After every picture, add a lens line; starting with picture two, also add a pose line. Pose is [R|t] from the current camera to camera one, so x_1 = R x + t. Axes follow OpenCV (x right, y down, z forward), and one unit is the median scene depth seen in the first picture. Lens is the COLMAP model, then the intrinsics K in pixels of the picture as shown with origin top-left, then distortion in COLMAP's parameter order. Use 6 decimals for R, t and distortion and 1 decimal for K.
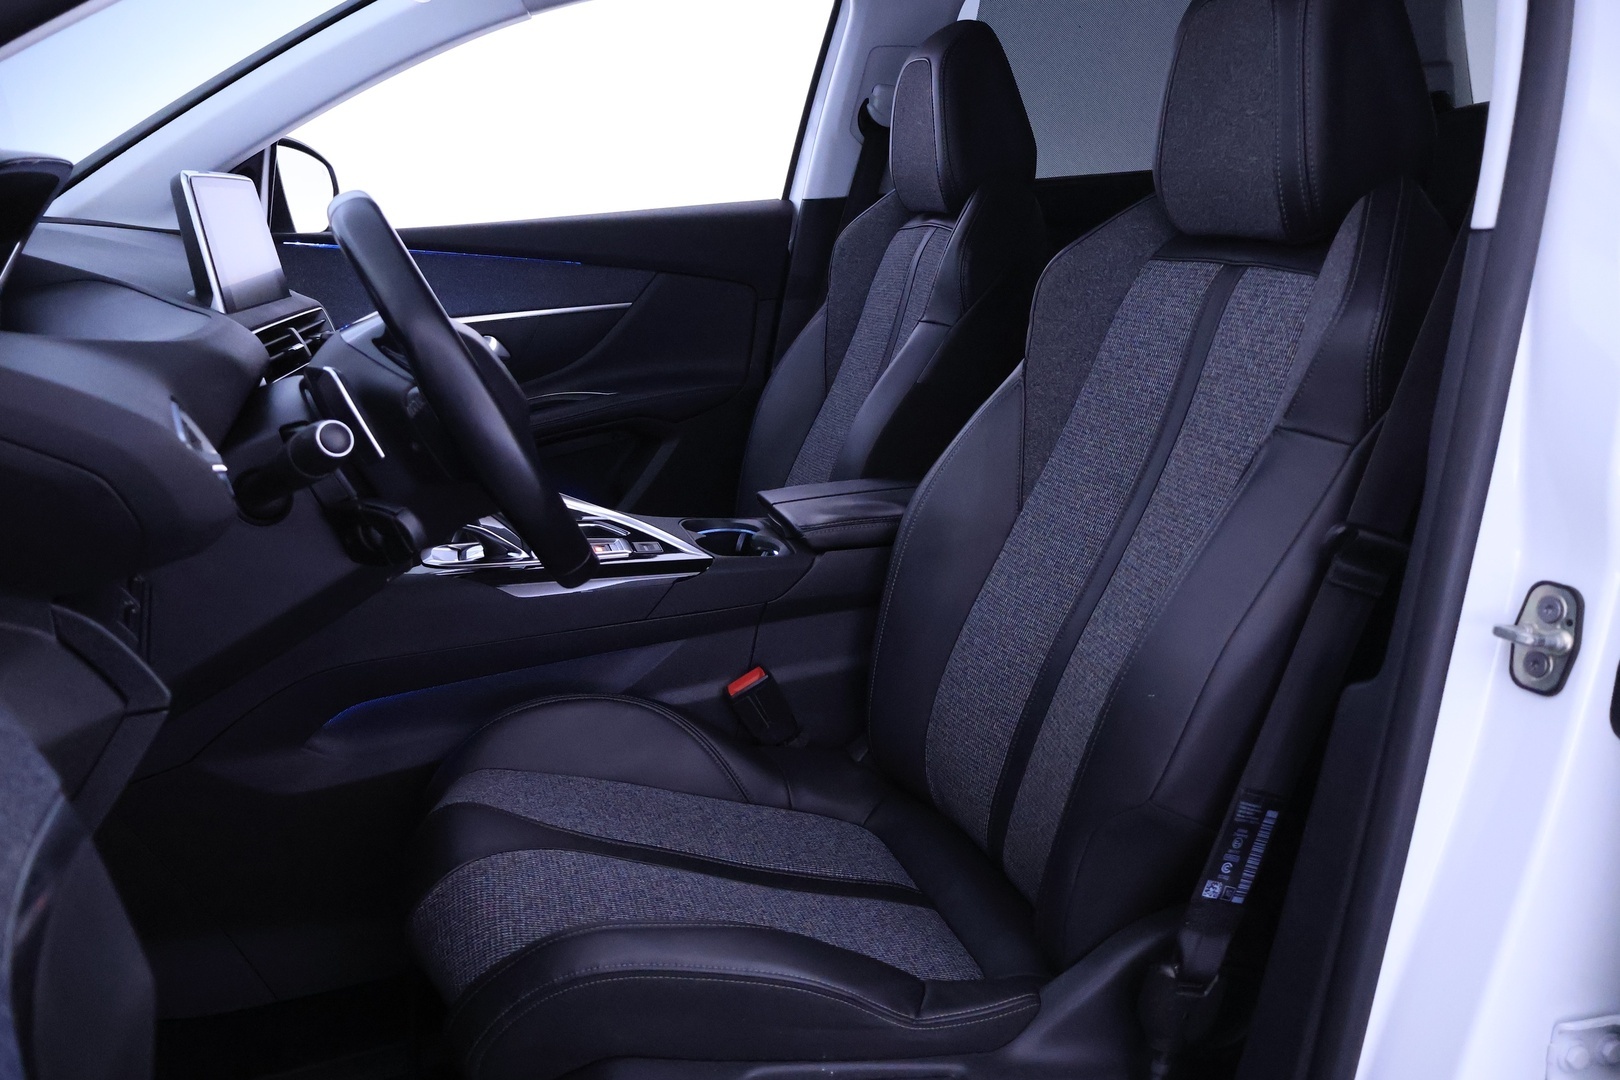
lens RADIAL K [[1343.1, 0, 810.0], [0, 1343.1, 540.0], [0, 0, 1]] dist [-0.009176, 0.005659]
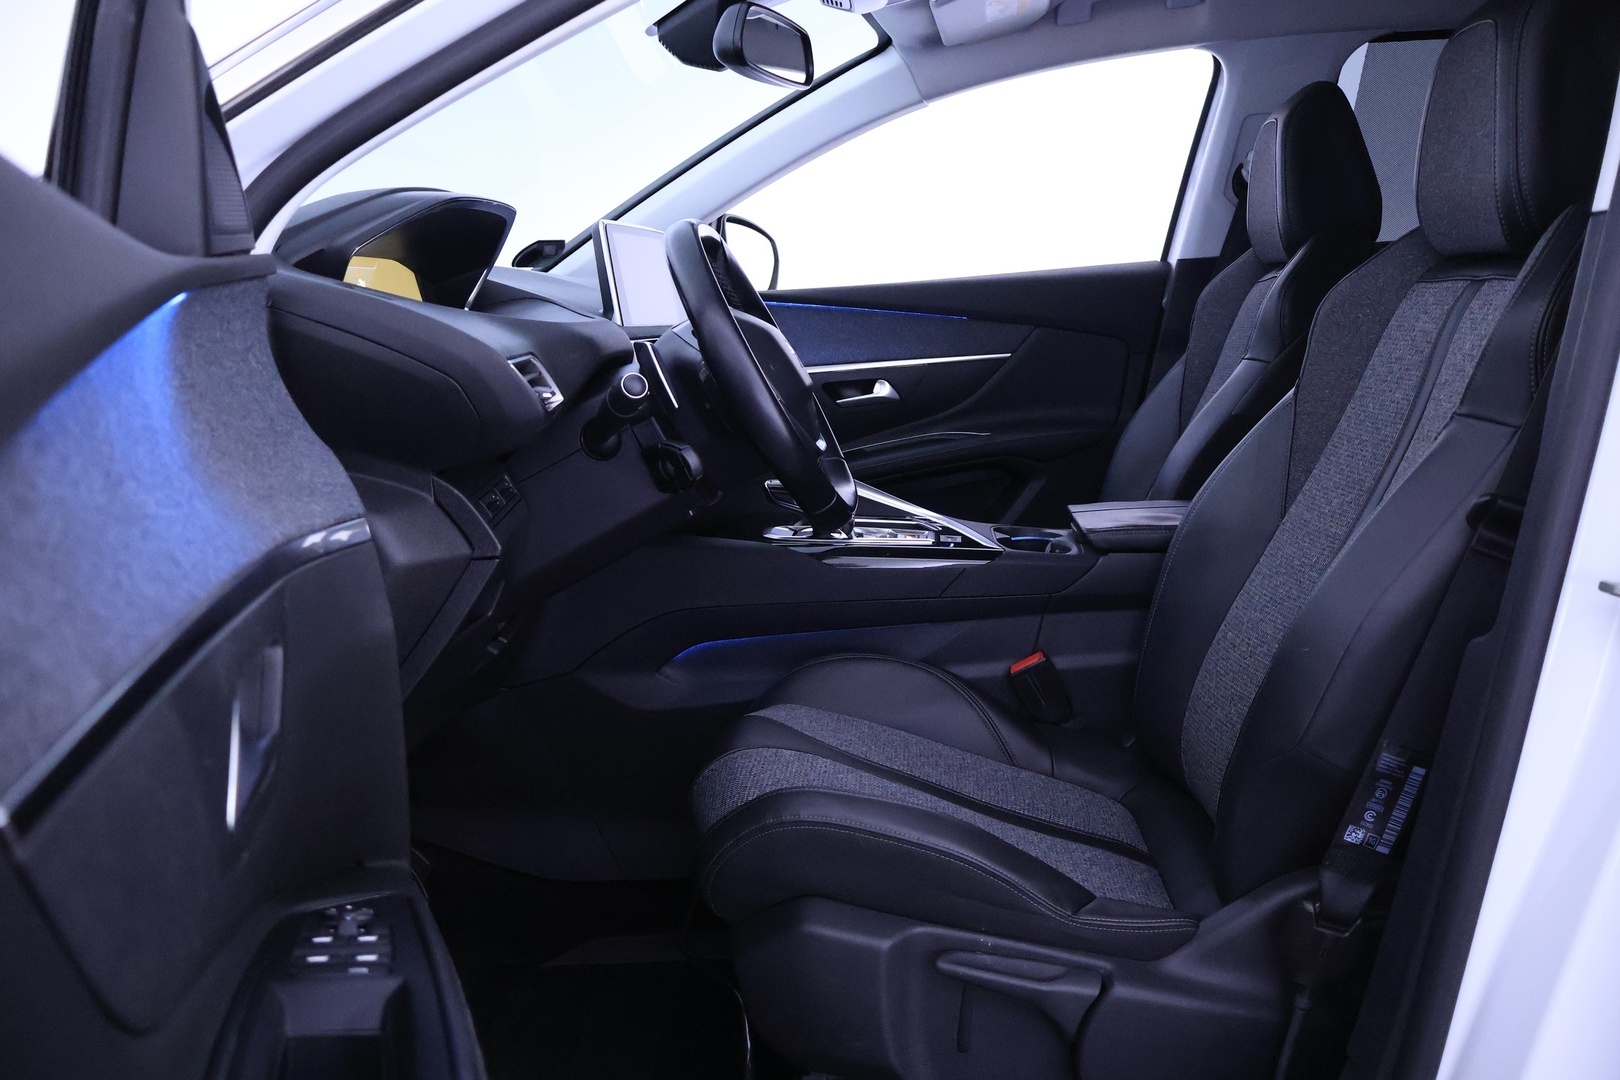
lens RADIAL K [[1343.1, 0, 810.0], [0, 1343.1, 540.0], [0, 0, 1]] dist [-0.009176, 0.005659]
pose [[0.932269, 0.054384, -0.357654, 0.190237], [-0.080864, 0.994948, -0.059494, 0.089808], [0.352612, 0.084386, 0.931957, -0.126422]]
